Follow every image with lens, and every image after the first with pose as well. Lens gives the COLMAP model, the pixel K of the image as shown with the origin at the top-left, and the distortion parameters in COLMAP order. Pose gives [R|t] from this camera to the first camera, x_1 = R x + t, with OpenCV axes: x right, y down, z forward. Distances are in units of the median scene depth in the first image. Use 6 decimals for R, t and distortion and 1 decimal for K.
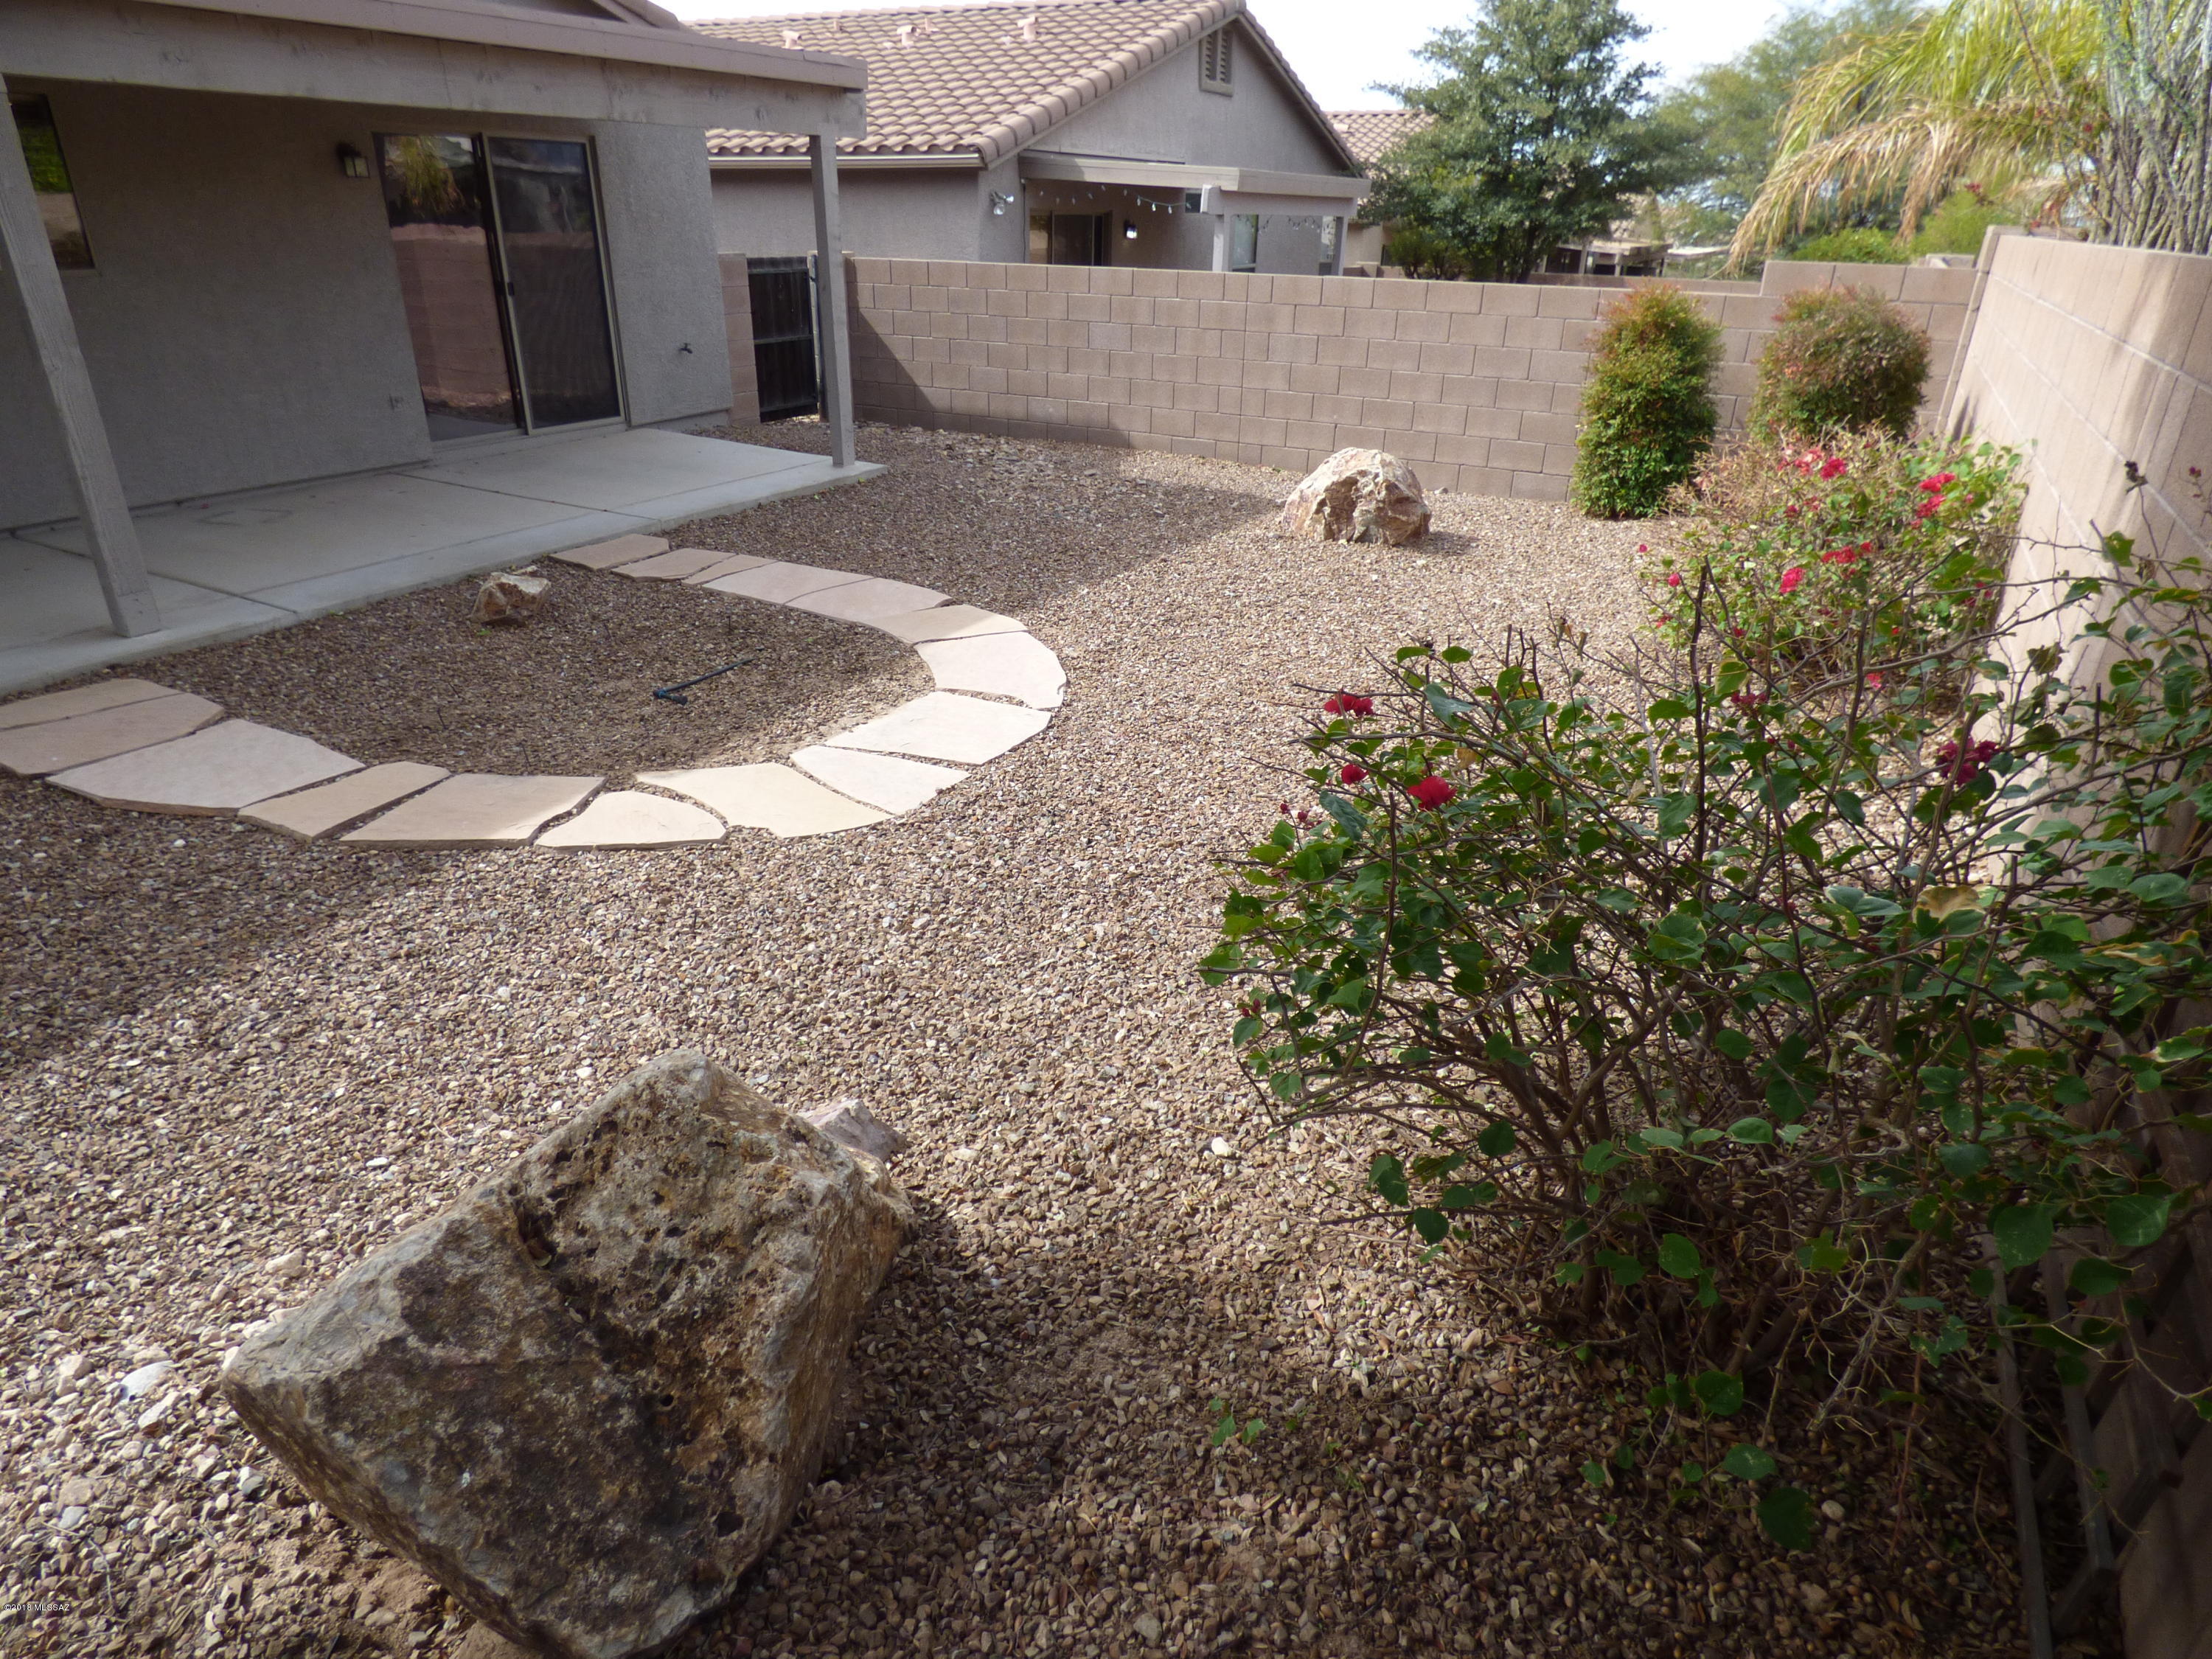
lens RADIAL K [[1333.7, 0, 1106.0], [0, 1333.7, 829.5], [0, 0, 1]] dist [-0.004797, -0.000782]
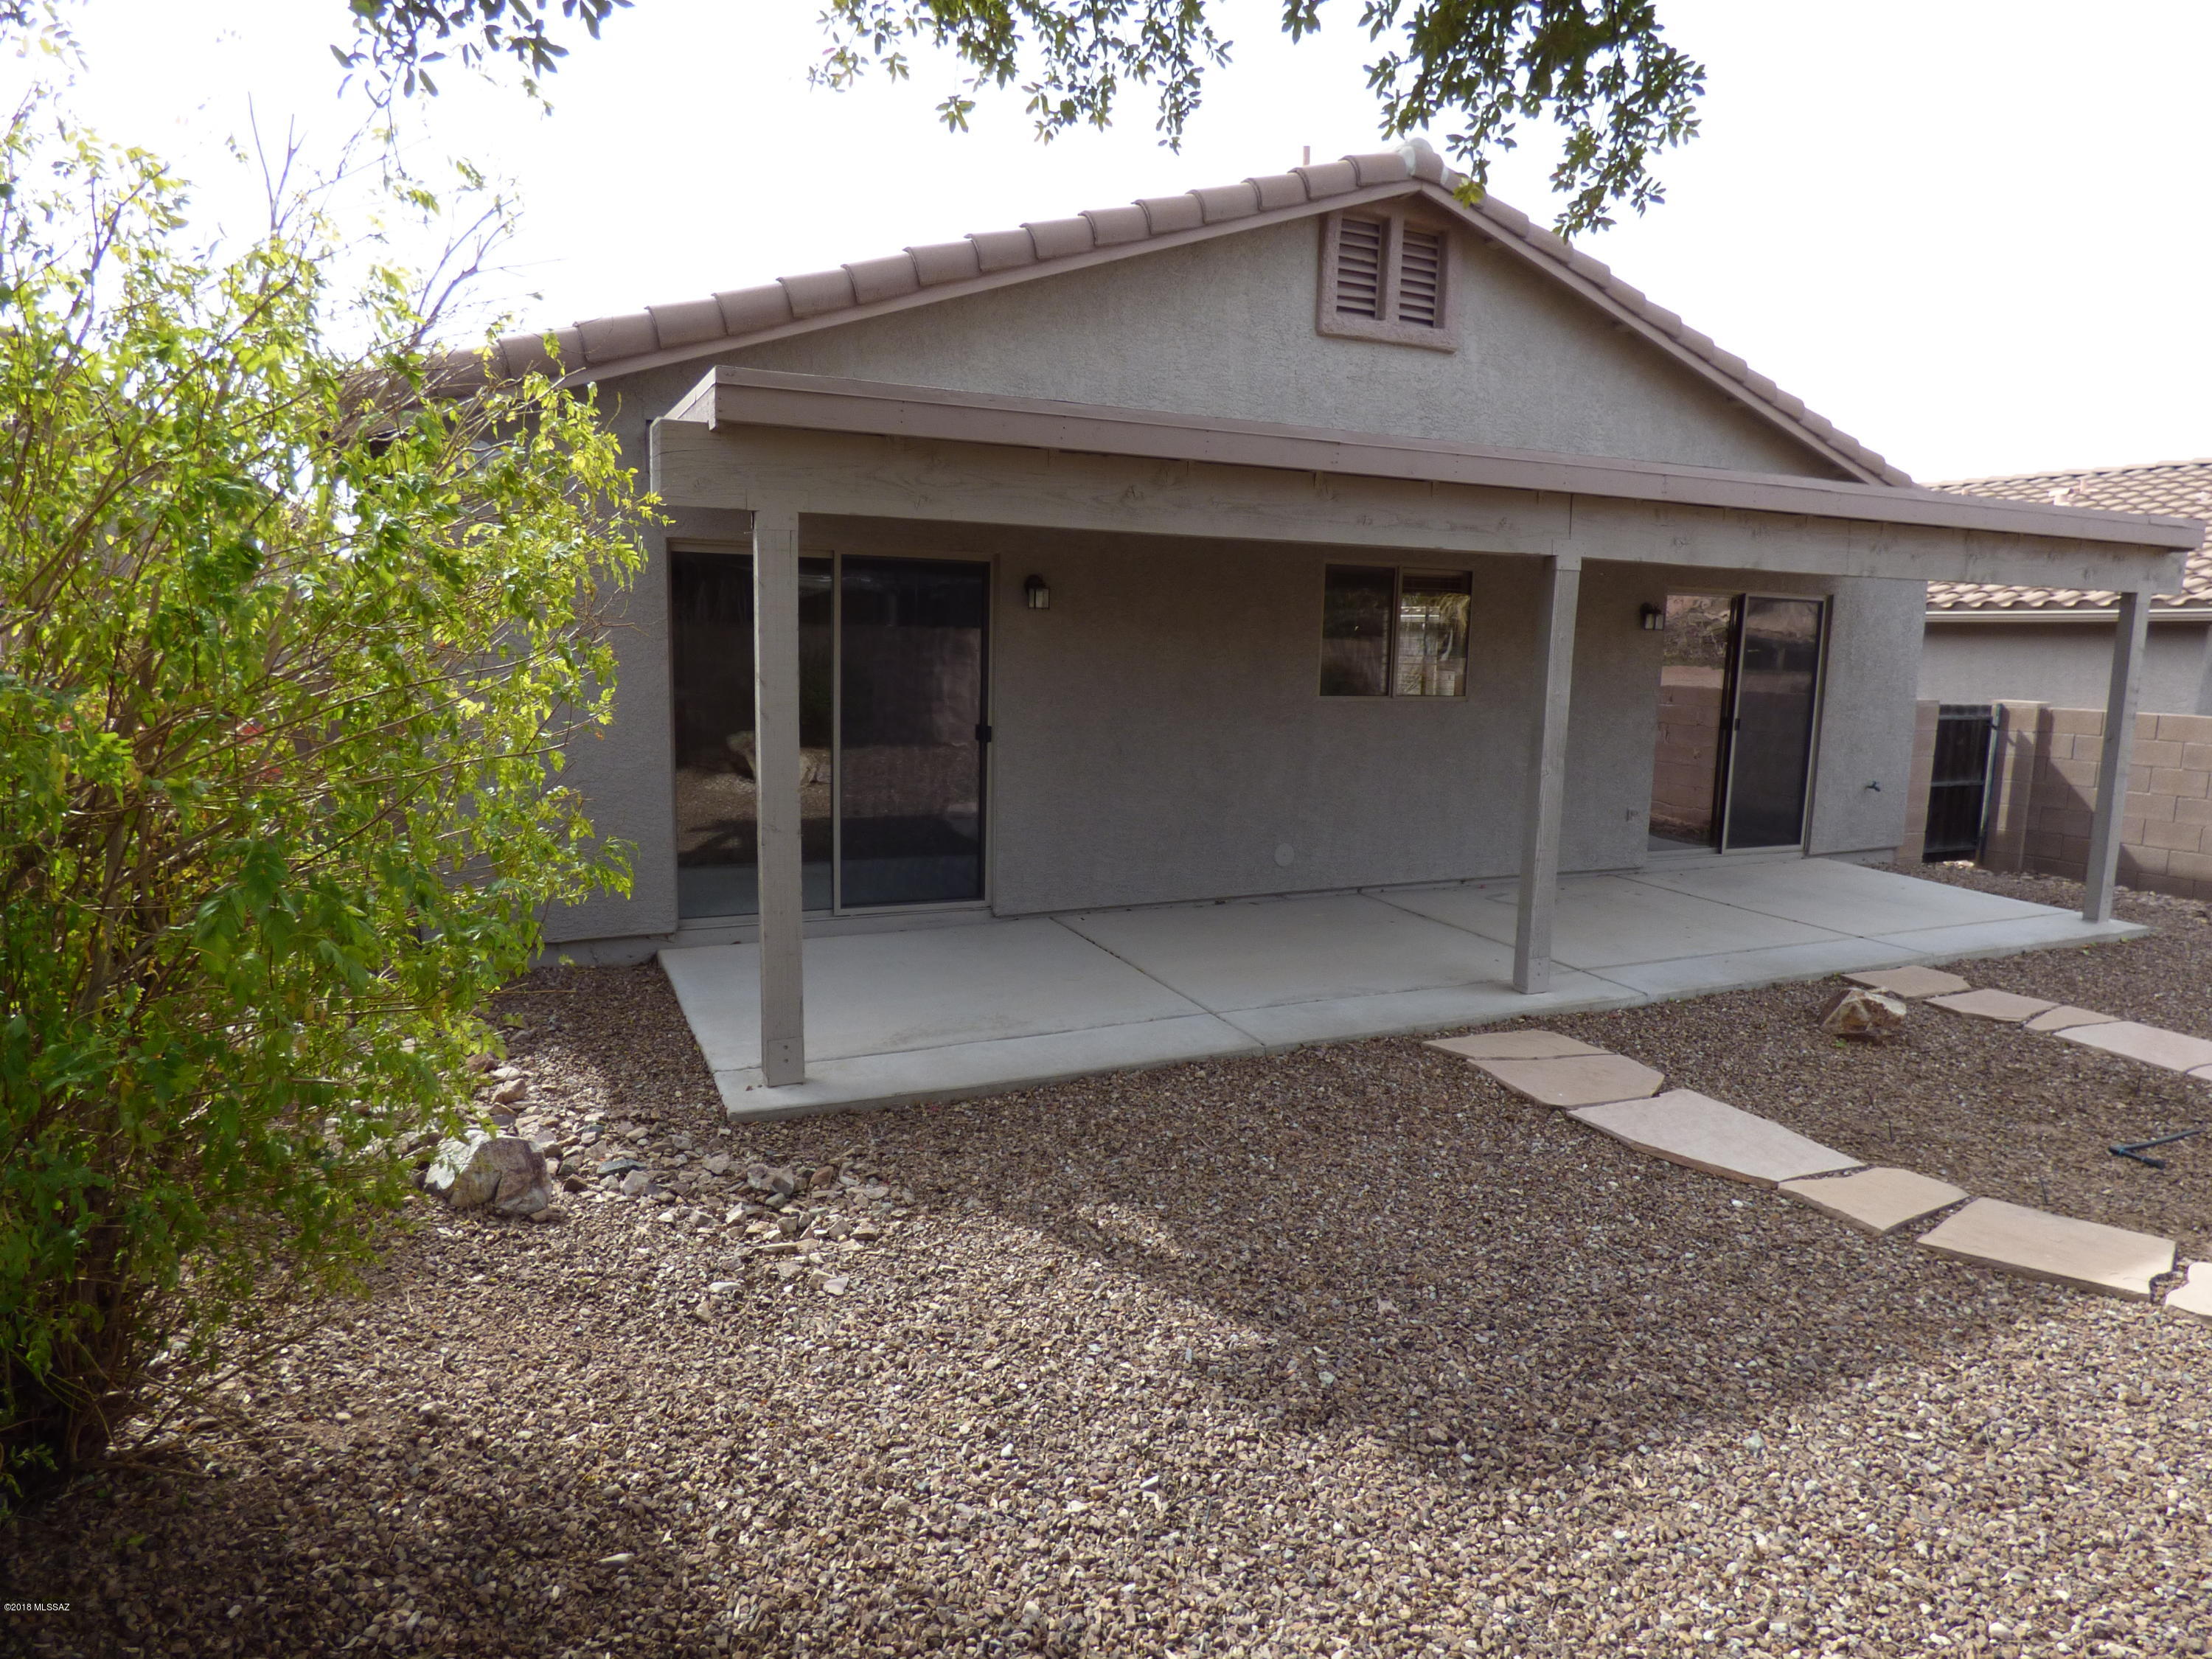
lens RADIAL K [[1333.7, 0, 1106.0], [0, 1333.7, 829.5], [0, 0, 1]] dist [-0.004797, -0.000782]
pose [[0.804788, 0.088826, -0.586879, -0.336280], [-0.261352, 0.940764, -0.216003, 0.060065], [0.532928, 0.327219, 0.780330, -0.126172]]
